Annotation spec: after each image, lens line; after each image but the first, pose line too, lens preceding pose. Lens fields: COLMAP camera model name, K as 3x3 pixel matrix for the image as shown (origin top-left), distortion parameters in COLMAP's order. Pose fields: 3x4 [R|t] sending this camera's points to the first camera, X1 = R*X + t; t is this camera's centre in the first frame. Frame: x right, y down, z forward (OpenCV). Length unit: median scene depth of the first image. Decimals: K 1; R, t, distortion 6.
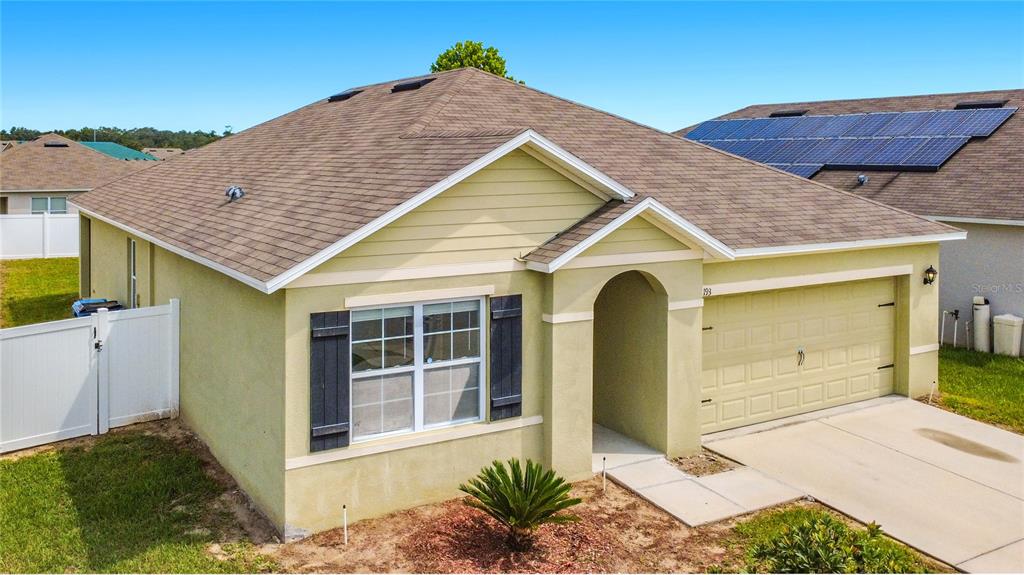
lens RADIAL K [[858.2, 0, 441.6], [0, 858.2, 167.8], [0, 0, 1]] dist [0.002189, -0.000614]
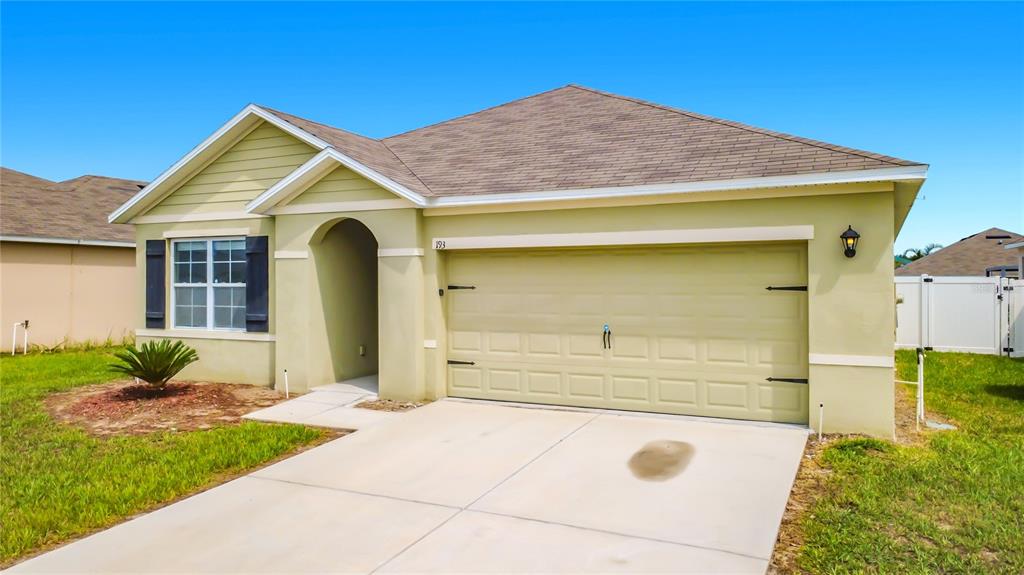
lens RADIAL K [[744.0, 0, 512.0], [0, 744.0, 287.5], [0, 0, 1]] dist [-0.001242, -0.001125]
pose [[0.573797, -0.003395, -0.818991, 1.225528], [-0.012778, 0.999833, -0.013097, 0.236680], [0.818898, 0.017980, 0.573657, 0.673468]]
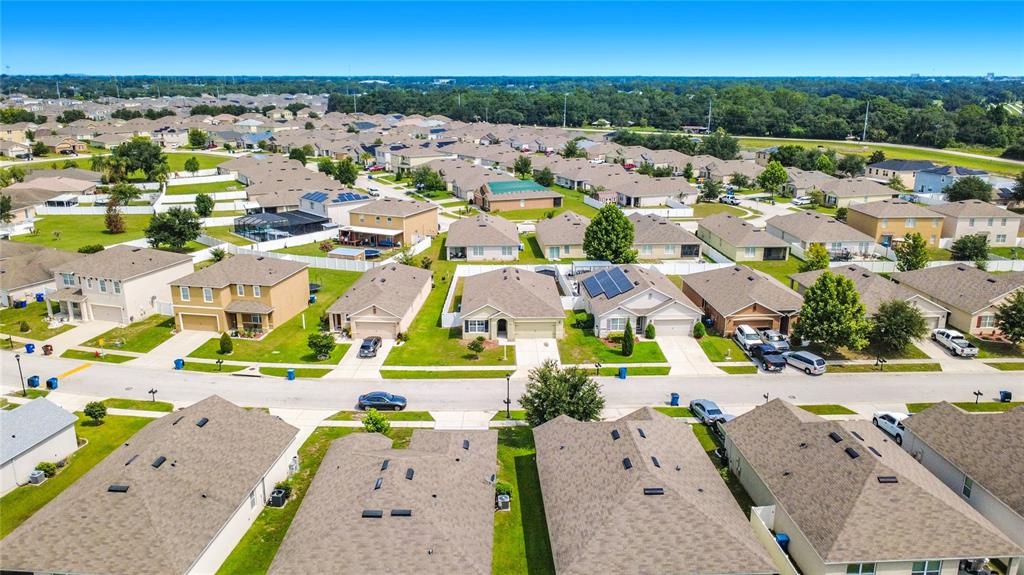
lens RADIAL K [[744.0, 0, 512.0], [0, 744.0, 287.5], [0, 0, 1]] dist [-0.001242, -0.001125]
pose [[0.884295, 0.125049, -0.449873, 4.039200], [-0.006953, 0.966891, 0.255093, -2.333628], [0.466877, -0.222450, 0.855887, -5.923196]]
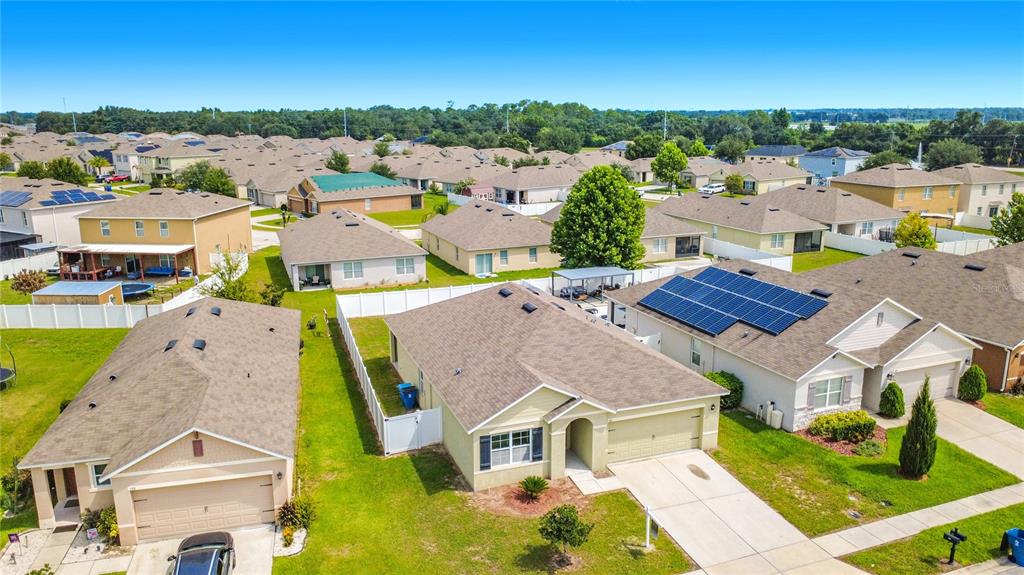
lens RADIAL K [[744.0, 0, 512.0], [0, 744.0, 287.5], [0, 0, 1]] dist [-0.001242, -0.001125]
pose [[0.986704, 0.029311, -0.159864, 0.433427], [0.005182, 0.977430, 0.211196, -1.025233], [0.162446, -0.209217, 0.964282, -1.761000]]
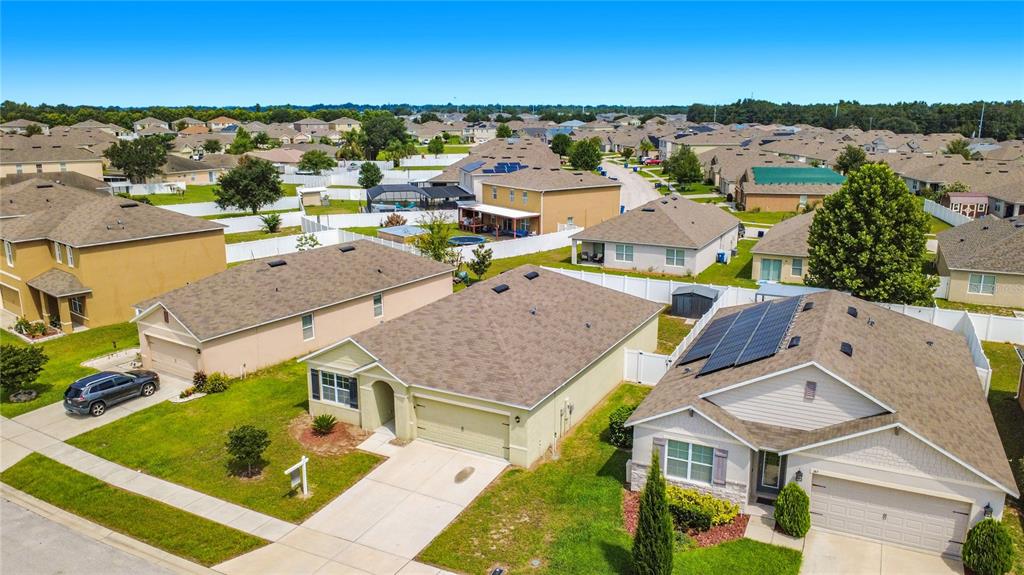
lens RADIAL K [[756.1, 0, 512.0], [0, 756.1, 287.5], [0, 0, 1]] dist [-0.022145, -0.002269]
pose [[0.539679, 0.190714, -0.819984, 3.106100], [-0.011614, 0.975597, 0.219263, -0.974118], [0.841790, -0.108808, 0.528724, -0.121051]]
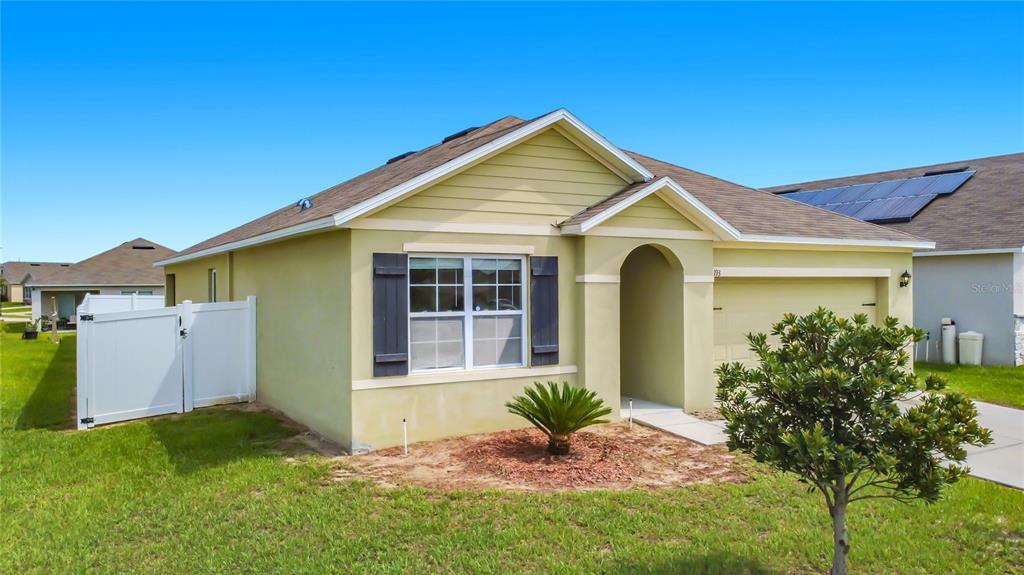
lens RADIAL K [[749.2, 0, 512.0], [0, 749.2, 287.5], [0, 0, 1]] dist [0.000206, 0.002385]
pose [[0.999308, -0.009110, 0.036051, -0.004306], [0.009587, 0.999869, -0.013068, 0.203159], [-0.035927, 0.013405, 0.999264, 0.000390]]
